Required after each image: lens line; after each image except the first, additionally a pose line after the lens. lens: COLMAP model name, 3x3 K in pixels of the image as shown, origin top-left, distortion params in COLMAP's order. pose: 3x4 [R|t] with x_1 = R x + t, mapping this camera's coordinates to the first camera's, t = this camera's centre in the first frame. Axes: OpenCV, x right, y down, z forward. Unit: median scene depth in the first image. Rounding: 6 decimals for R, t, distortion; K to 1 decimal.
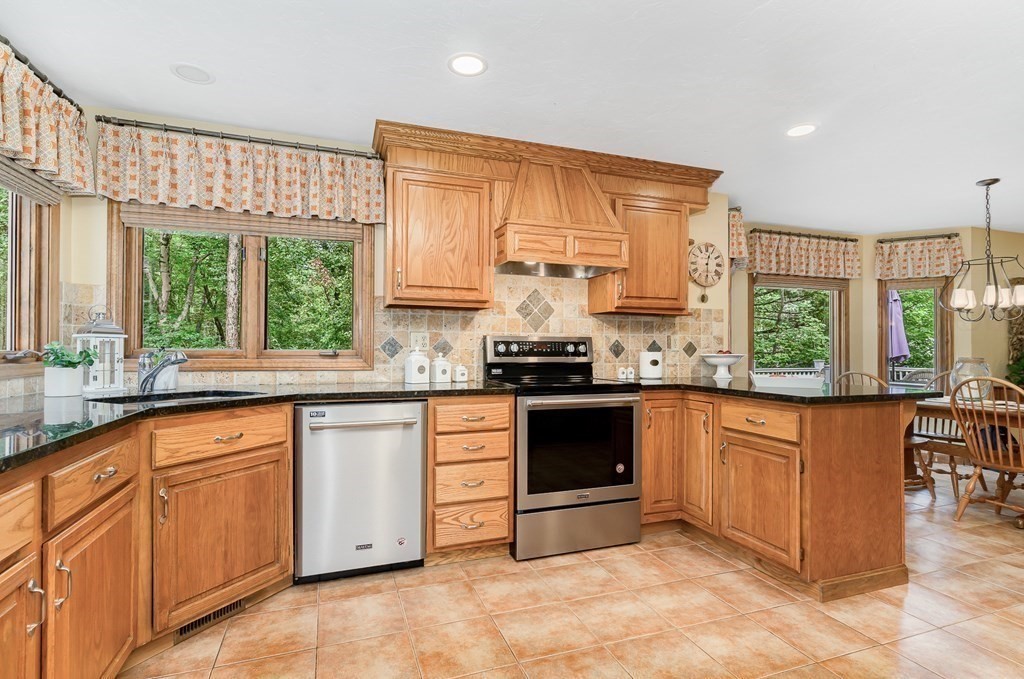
lens RADIAL K [[500.7, 0, 510.7], [0, 500.7, 340.4], [0, 0, 1]] dist [0.009314, -0.001560]
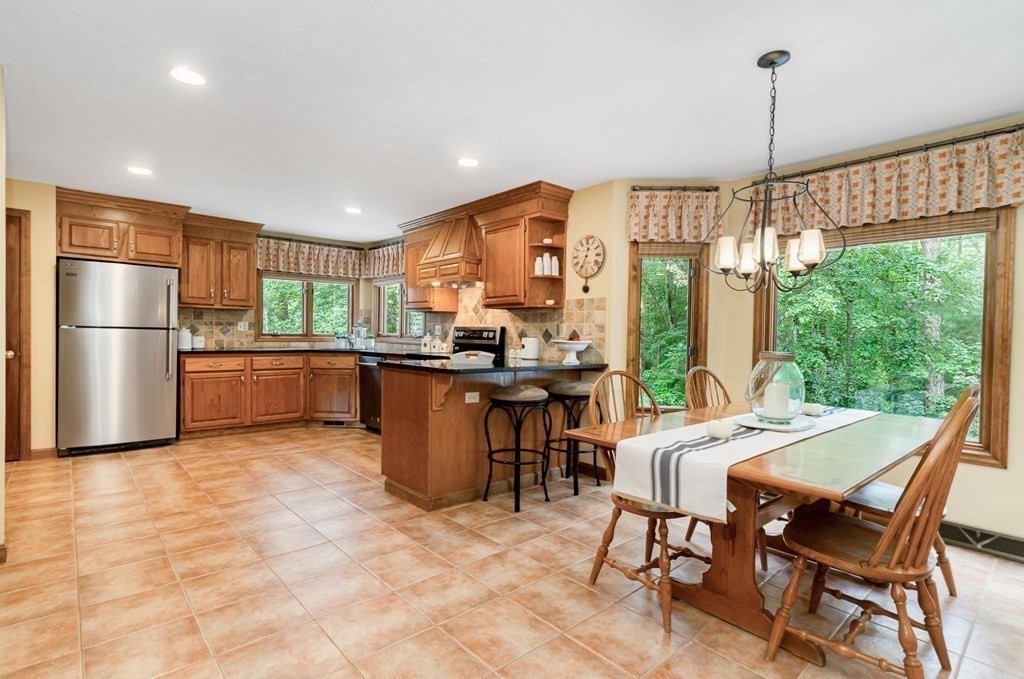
lens RADIAL K [[507.1, 0, 510.8], [0, 507.1, 341.4], [0, 0, 1]] dist [0.003253, 0.000950]
pose [[0.367354, 0.012837, -0.929993, 1.431054], [-0.003295, 0.999916, 0.012500, 0.015816], [0.930075, -0.001528, 0.367365, 0.494518]]
